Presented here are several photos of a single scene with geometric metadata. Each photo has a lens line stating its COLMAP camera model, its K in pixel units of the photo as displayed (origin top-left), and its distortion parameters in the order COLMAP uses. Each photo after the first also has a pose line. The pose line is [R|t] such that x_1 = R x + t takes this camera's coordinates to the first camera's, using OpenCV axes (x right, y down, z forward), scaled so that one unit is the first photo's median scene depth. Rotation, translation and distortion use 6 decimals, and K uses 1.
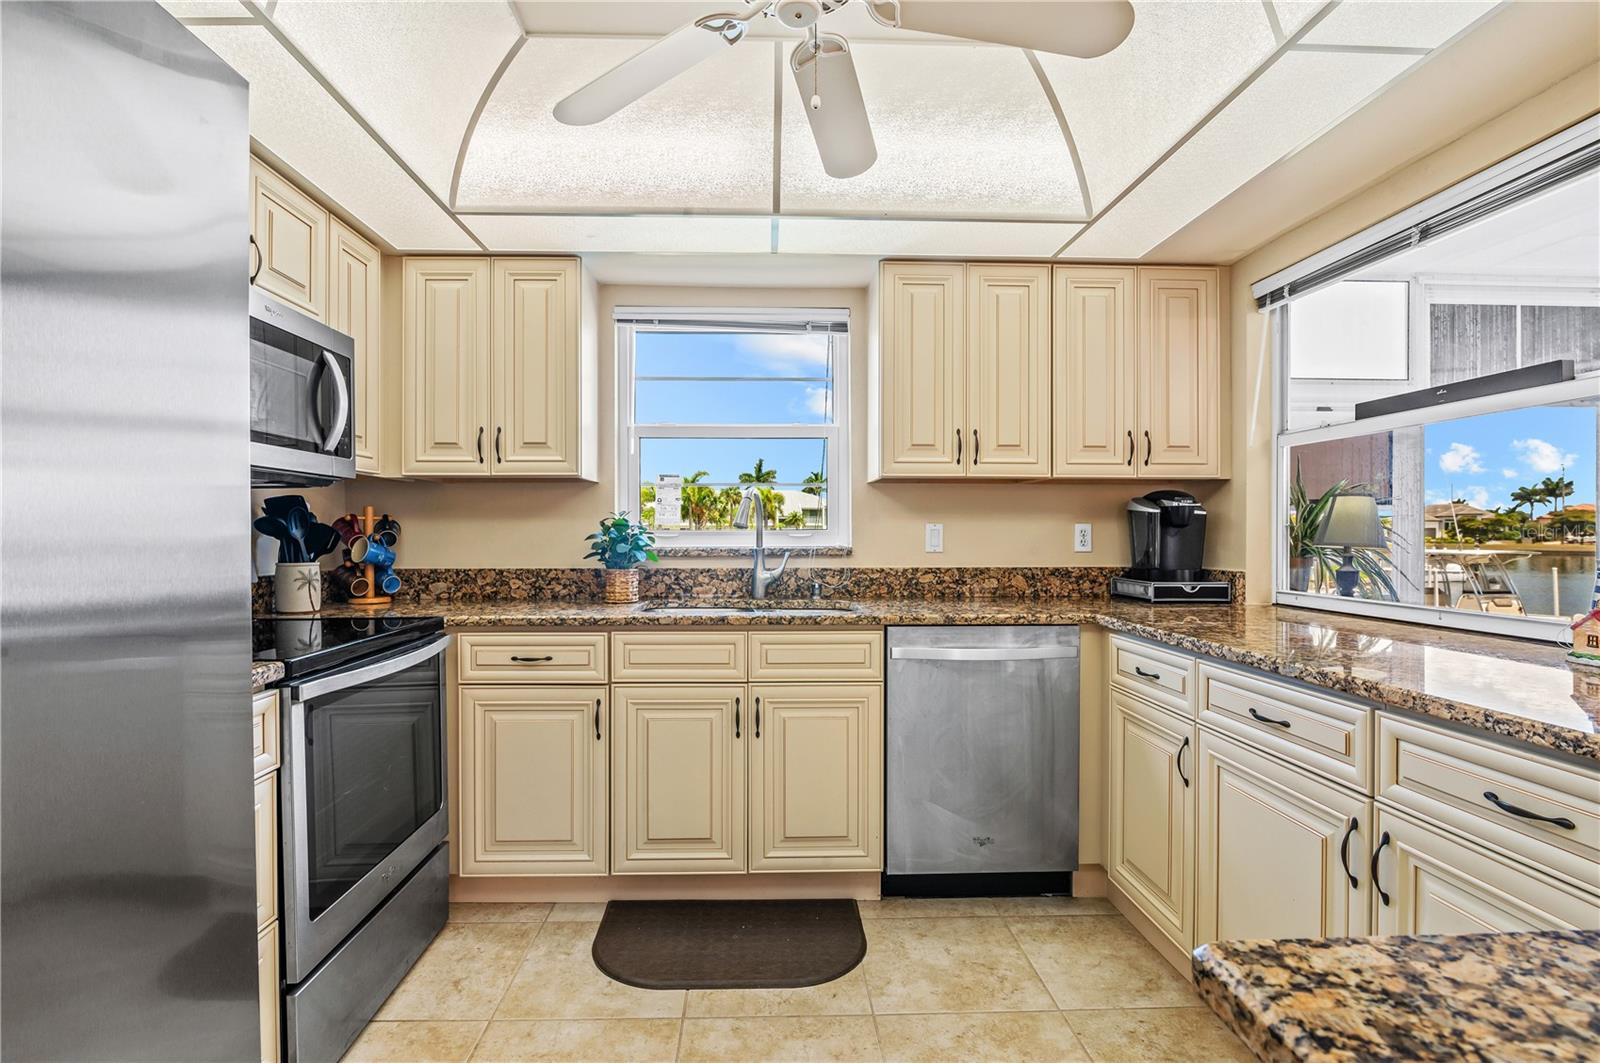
lens RADIAL K [[742.7, 0, 774.9], [0, 742.7, 530.5], [0, 0, 1]] dist [-0.015401, 0.000140]
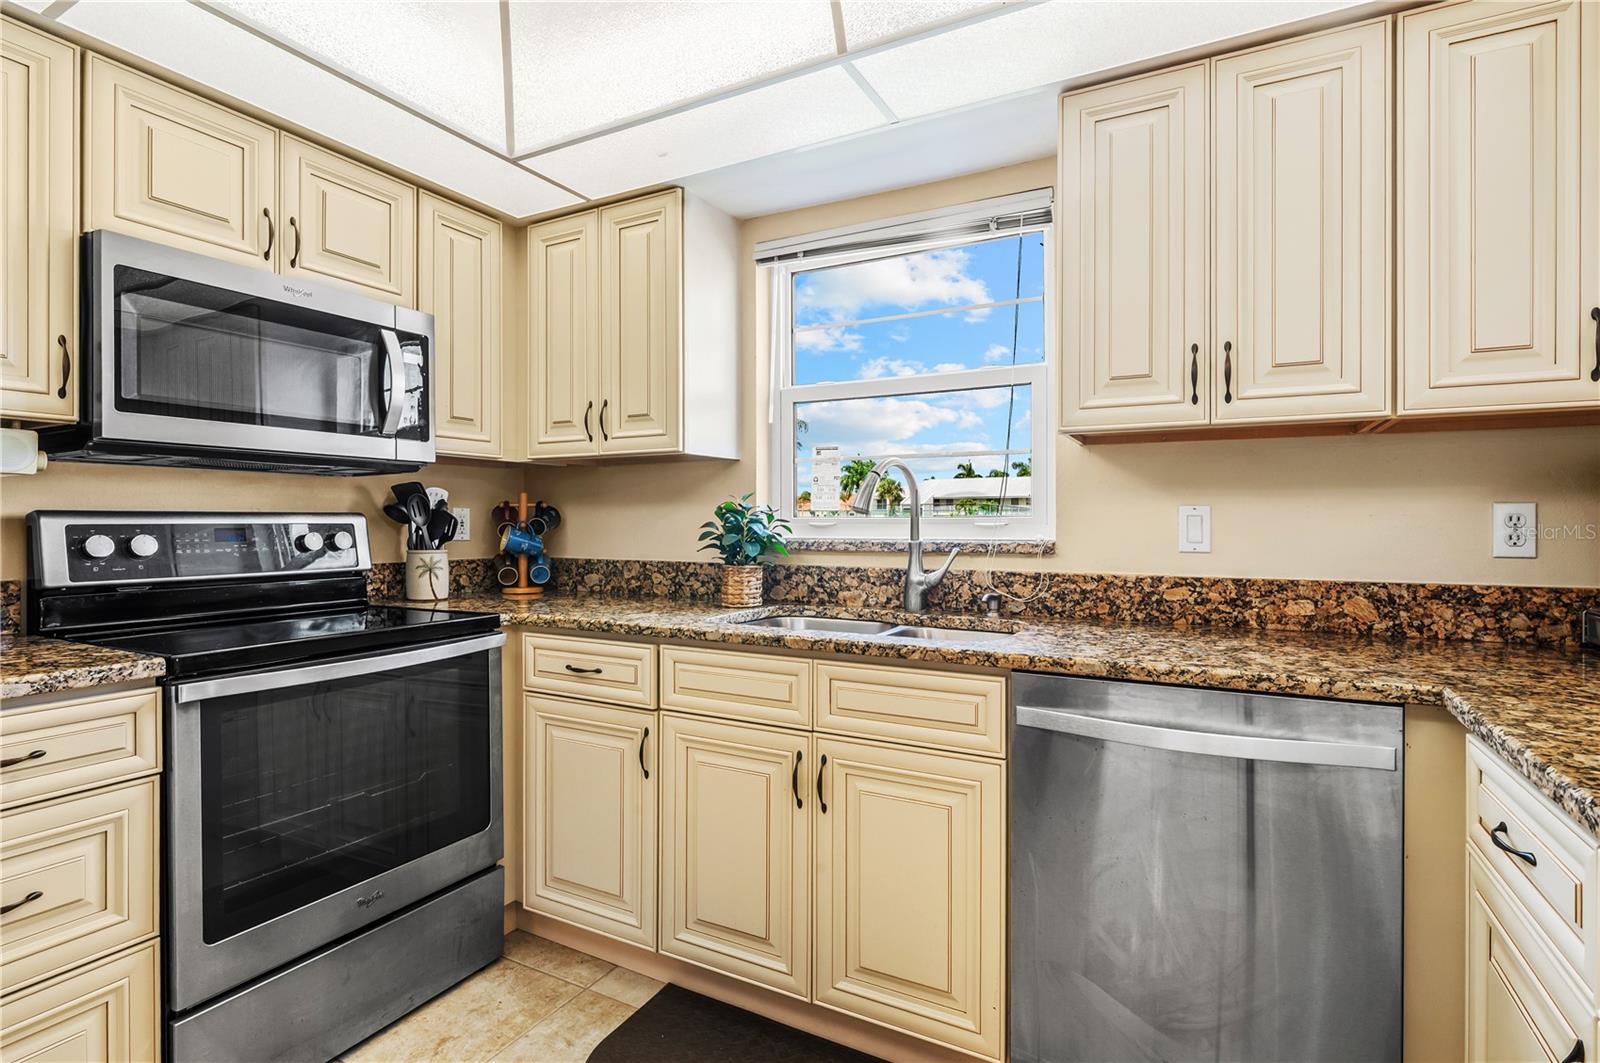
lens RADIAL K [[782.8, 0, 797.3], [0, 782.8, 520.3], [0, 0, 1]] dist [-0.000964, -0.000256]
pose [[0.866530, 0.000090, -0.499125, 0.291216], [0.000127, 1.000000, 0.000400, 0.003069], [0.499125, -0.000410, 0.866530, 0.312807]]
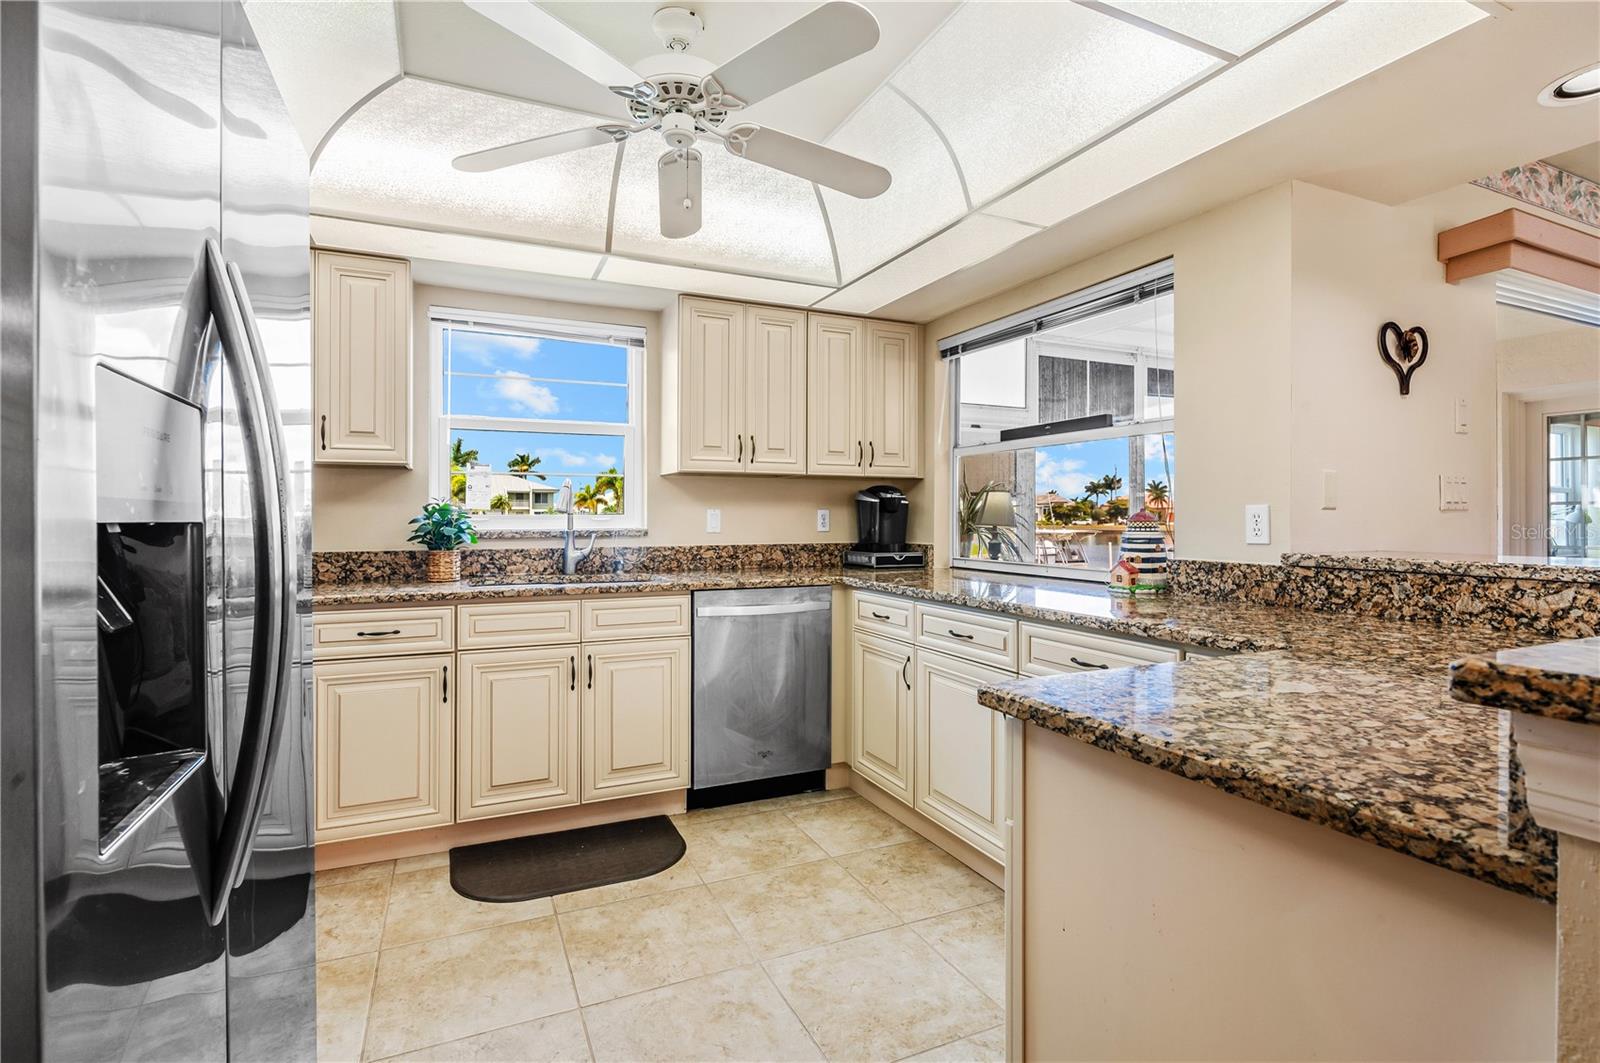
lens RADIAL K [[733.9, 0, 760.3], [0, 733.9, 512.2], [0, 0, 1]] dist [-0.001461, -0.000191]
pose [[0.931503, 0.002068, 0.363727, -0.177611], [-0.000924, 0.999994, -0.003320, -0.000833], [-0.363732, 0.002756, 0.931500, -0.180870]]
